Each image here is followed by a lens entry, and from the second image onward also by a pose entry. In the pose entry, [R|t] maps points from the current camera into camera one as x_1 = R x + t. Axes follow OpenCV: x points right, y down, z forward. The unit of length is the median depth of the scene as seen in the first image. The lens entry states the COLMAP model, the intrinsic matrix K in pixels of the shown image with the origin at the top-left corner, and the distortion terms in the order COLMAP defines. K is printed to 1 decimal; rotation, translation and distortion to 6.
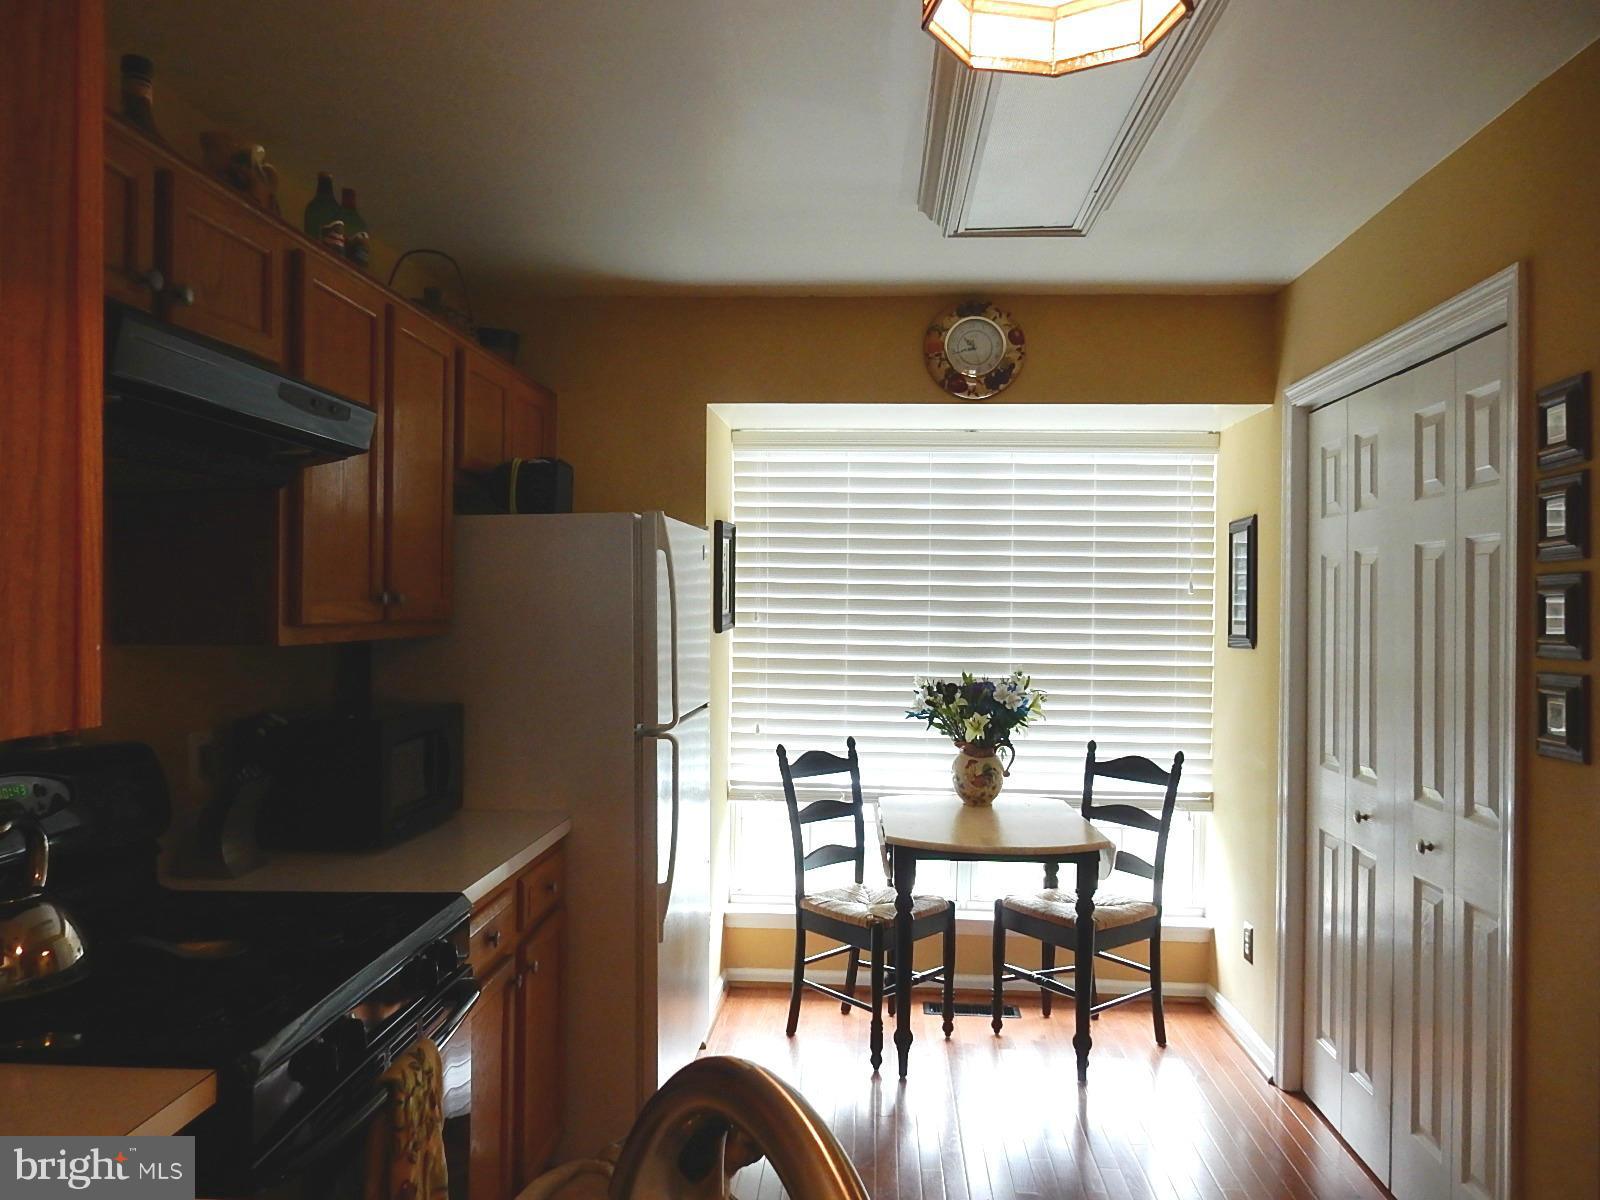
lens RADIAL K [[1181.1, 0, 794.0], [0, 1181.1, 601.3], [0, 0, 1]] dist [-0.003124, 0.015949]
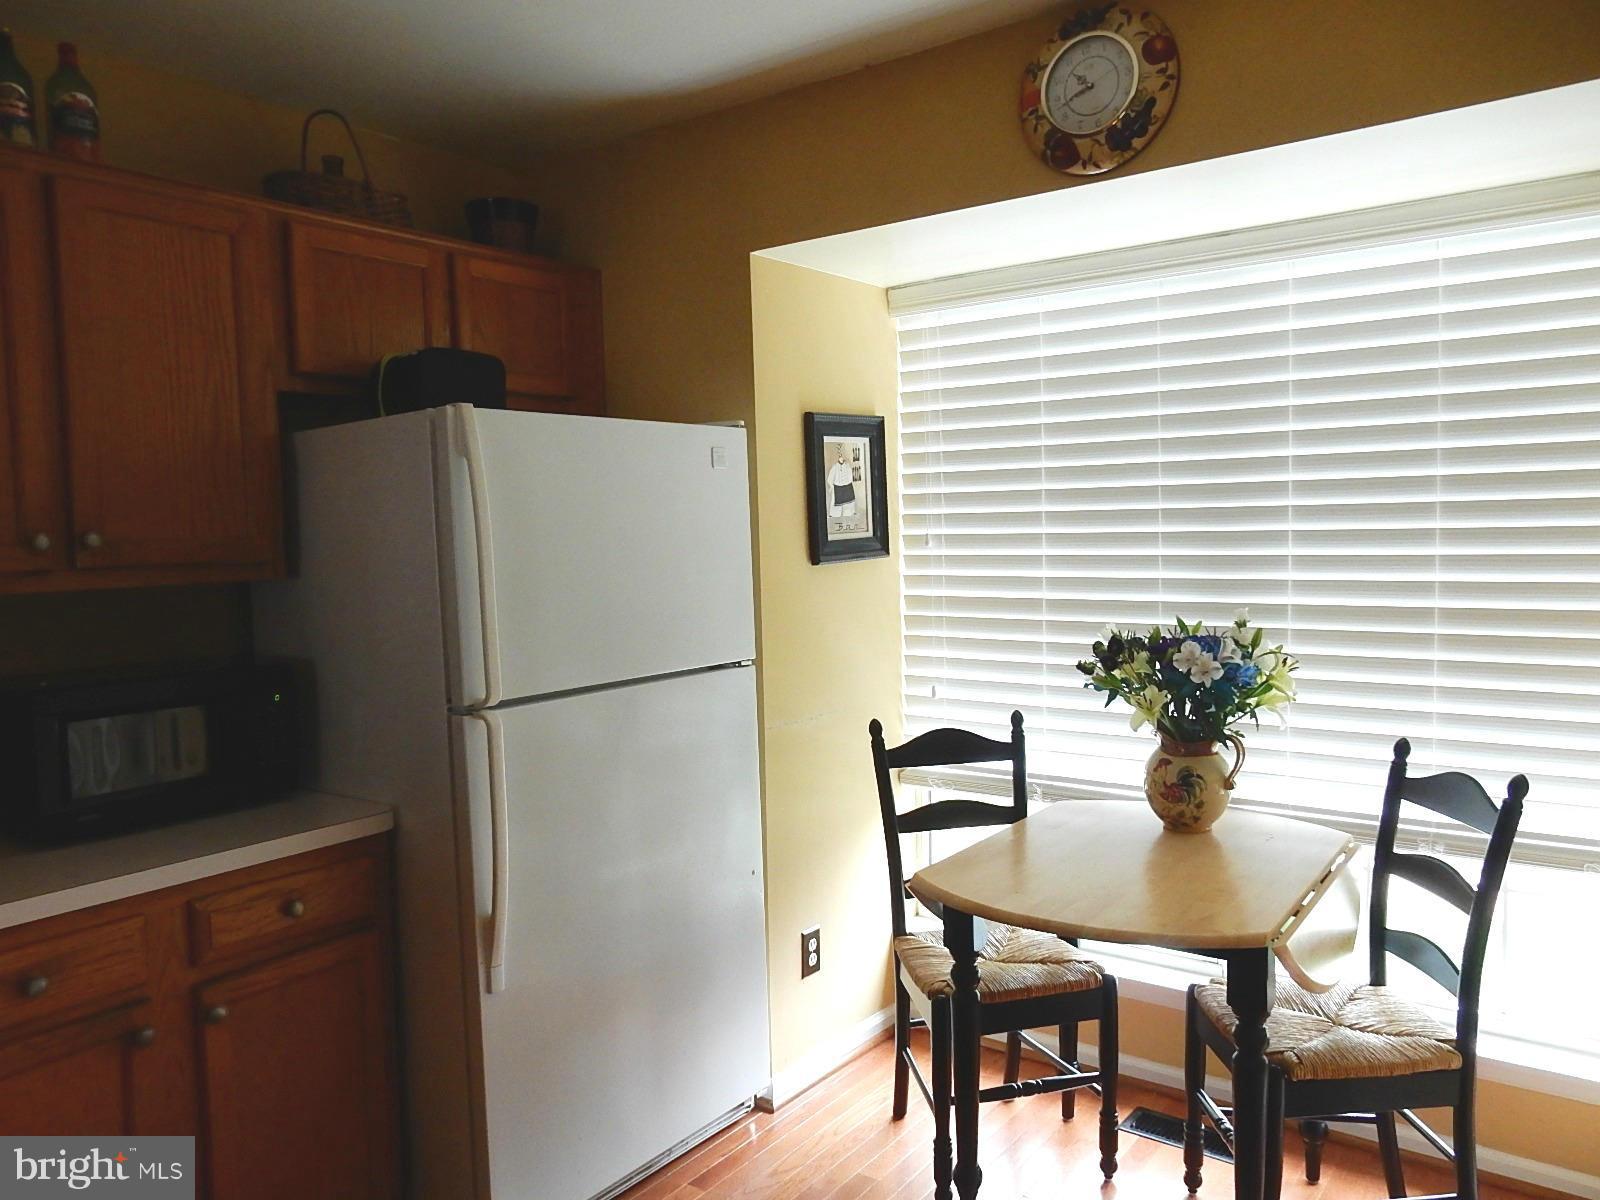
lens RADIAL K [[1181.1, 0, 802.4], [0, 1181.1, 596.3], [0, 0, 1]] dist [-0.003124, 0.015949]
pose [[0.847432, -0.000745, -0.530903, 0.319281], [0.032018, 0.998251, 0.049706, 0.009767], [0.529937, -0.059121, 0.845974, 0.363370]]
